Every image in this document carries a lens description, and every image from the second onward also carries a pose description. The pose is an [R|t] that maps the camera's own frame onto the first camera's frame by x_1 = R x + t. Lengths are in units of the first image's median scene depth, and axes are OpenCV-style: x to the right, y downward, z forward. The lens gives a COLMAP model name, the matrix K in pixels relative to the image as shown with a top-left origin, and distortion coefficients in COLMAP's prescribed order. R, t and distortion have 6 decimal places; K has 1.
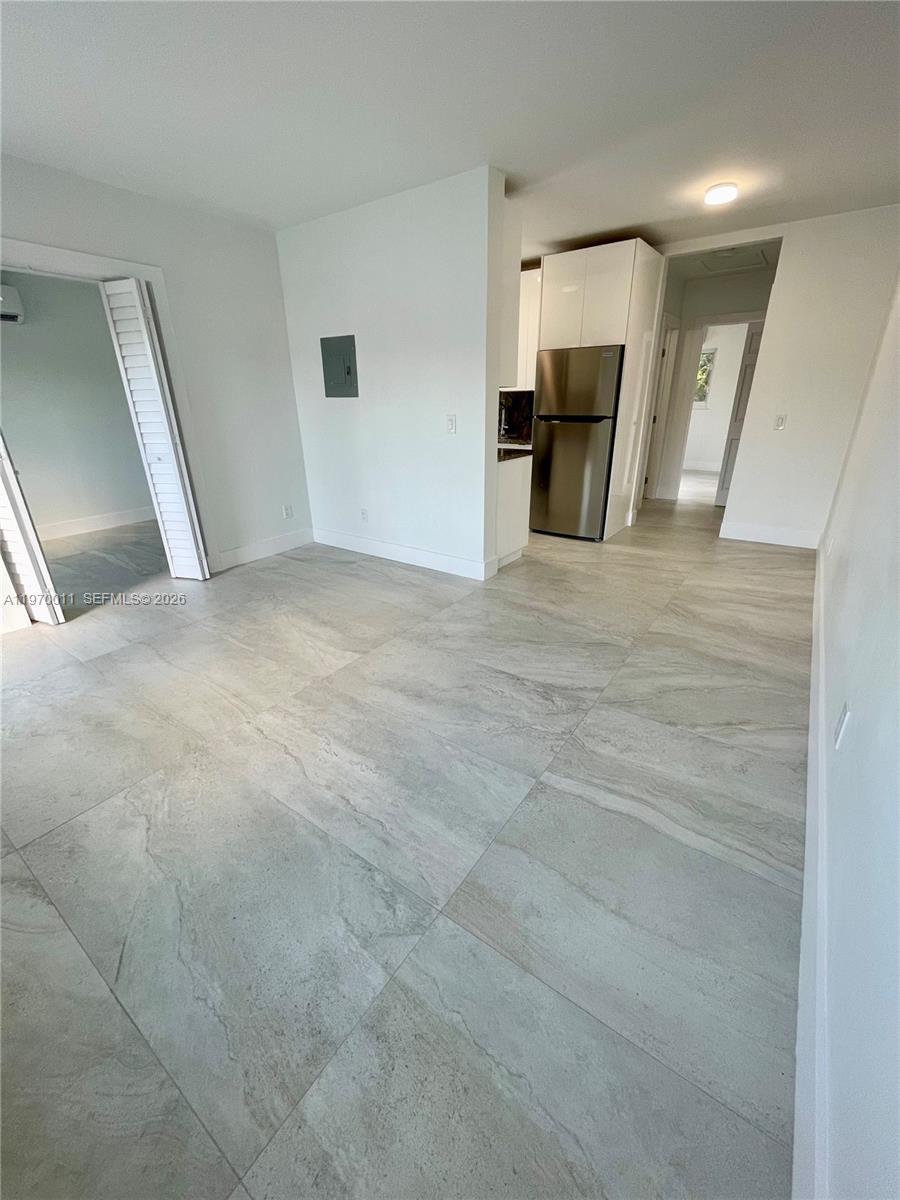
lens RADIAL K [[485.1, 0, 446.0], [0, 485.1, 602.9], [0, 0, 1]] dist [0.001104, -0.000592]
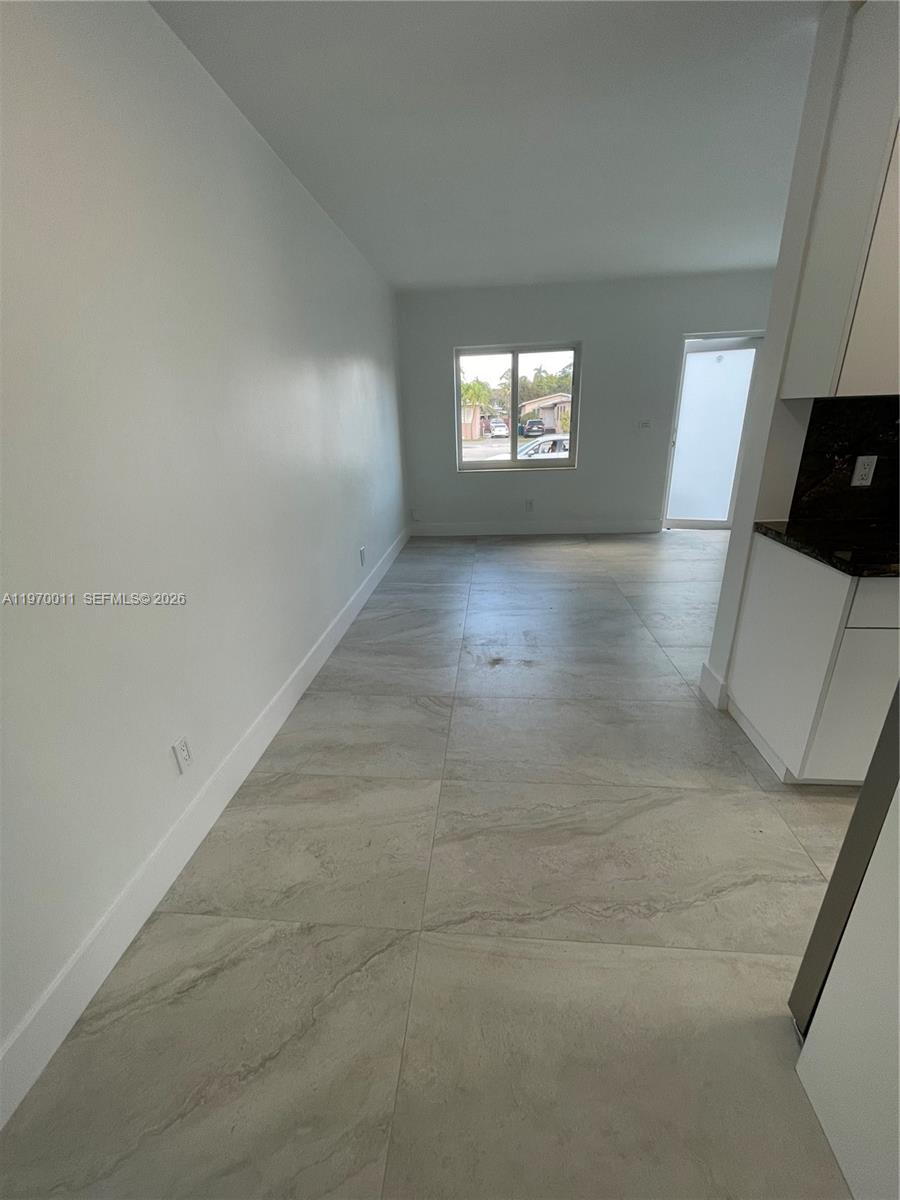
lens RADIAL K [[485.1, 0, 449.8], [0, 485.1, 600.5], [0, 0, 1]] dist [0.001104, -0.000592]
pose [[-0.860404, 0.227520, -0.456004, 0.741769], [-0.146314, 0.746843, 0.648704, -0.586743], [0.488157, 0.624867, -0.609298, 1.322356]]
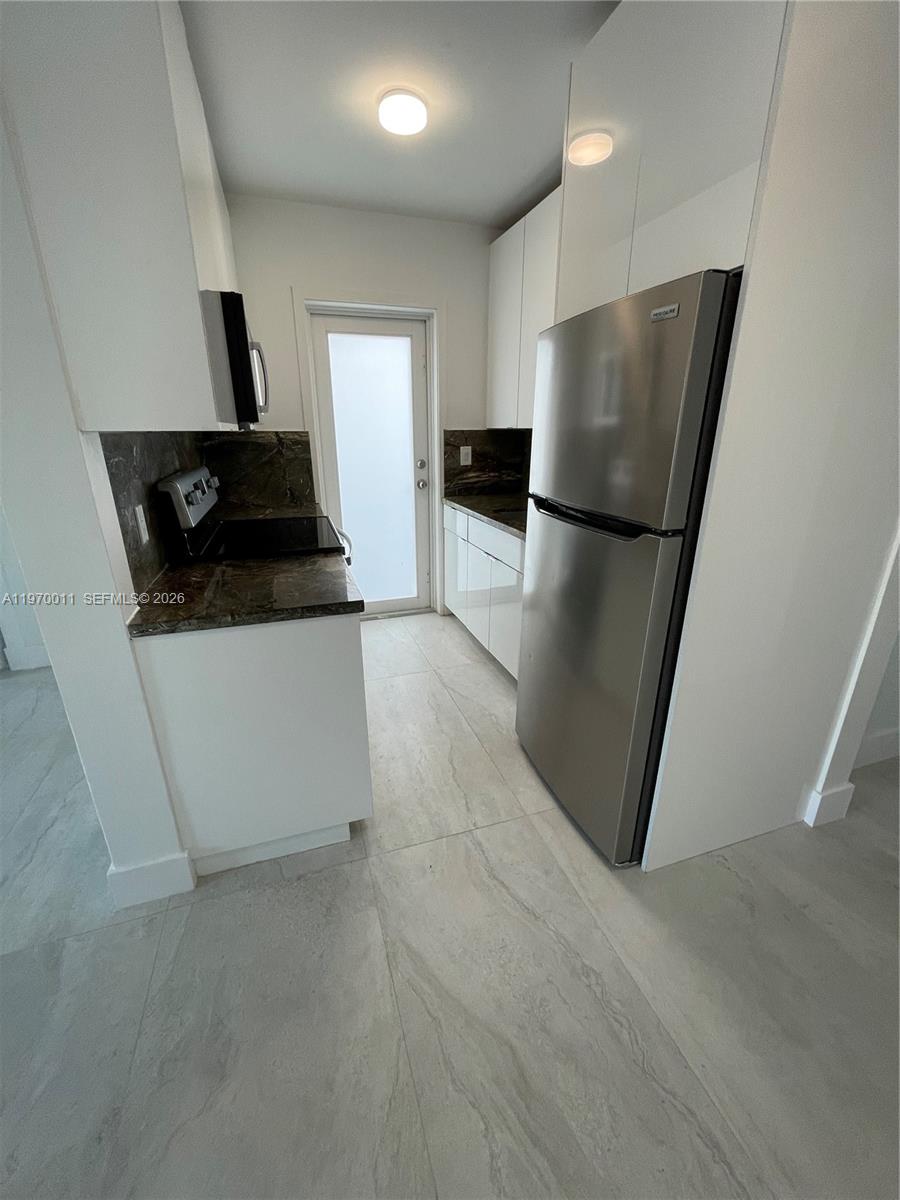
lens RADIAL K [[485.1, 0, 451.4], [0, 485.1, 593.9], [0, 0, 1]] dist [0.001104, -0.000592]
pose [[0.809686, 0.213589, -0.546616, 0.512654], [-0.241443, 0.970178, 0.021453, -0.410200], [0.534897, 0.114606, 0.837109, 0.881501]]
